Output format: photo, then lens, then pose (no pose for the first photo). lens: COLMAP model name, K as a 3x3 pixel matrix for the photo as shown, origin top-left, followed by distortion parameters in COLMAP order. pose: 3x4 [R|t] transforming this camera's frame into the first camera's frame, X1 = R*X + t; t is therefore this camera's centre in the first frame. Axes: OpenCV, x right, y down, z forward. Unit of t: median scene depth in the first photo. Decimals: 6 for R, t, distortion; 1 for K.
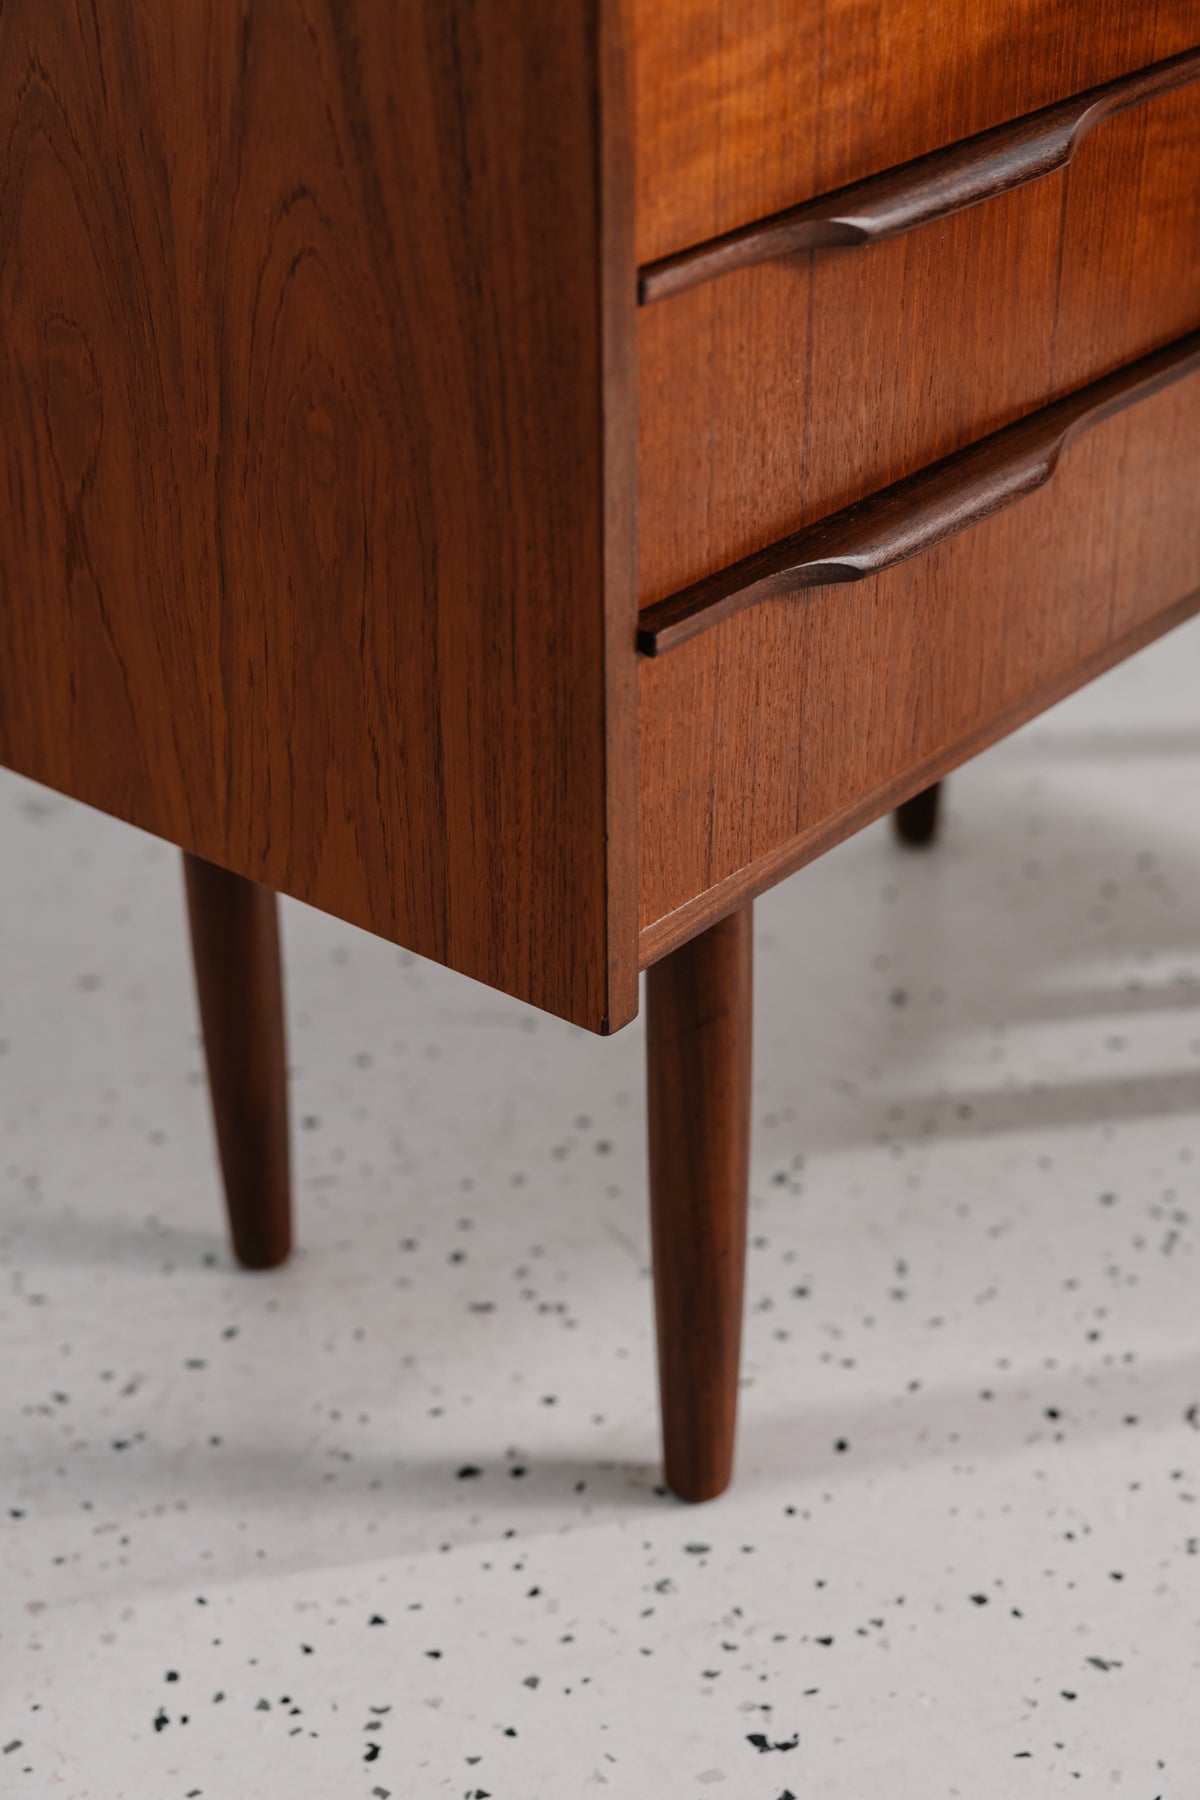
lens RADIAL K [[3671.6, 0, 667.3], [0, 3671.6, 899.0], [0, 0, 1]] dist [-0.002969, -0.121100]
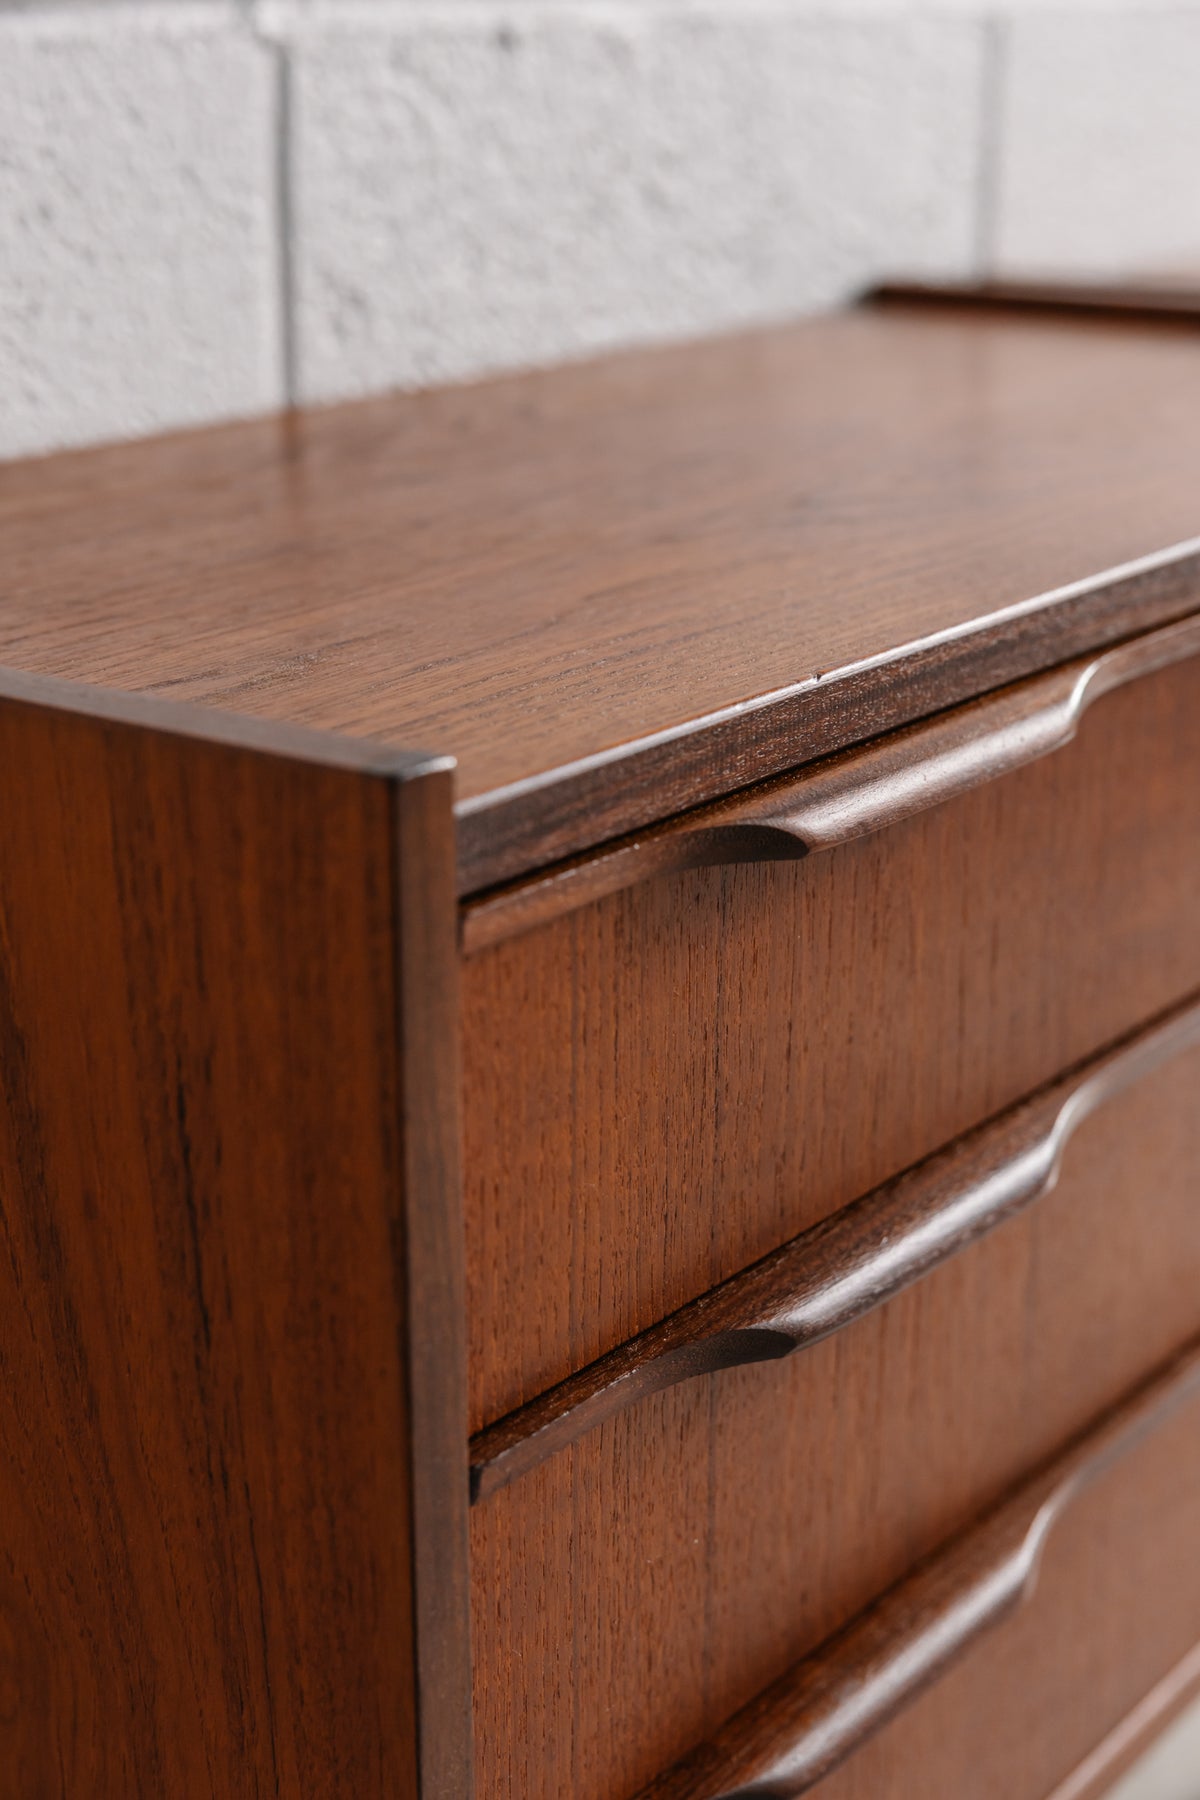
lens RADIAL K [[3671.6, 0, 667.3], [0, 3671.6, 899.0], [0, 0, 1]] dist [-0.002969, -0.121100]
pose [[0.997966, -0.020365, 0.060402, -0.009222], [0.029469, 0.987645, -0.153909, -0.159599], [-0.056521, 0.155376, 0.986237, 0.313797]]
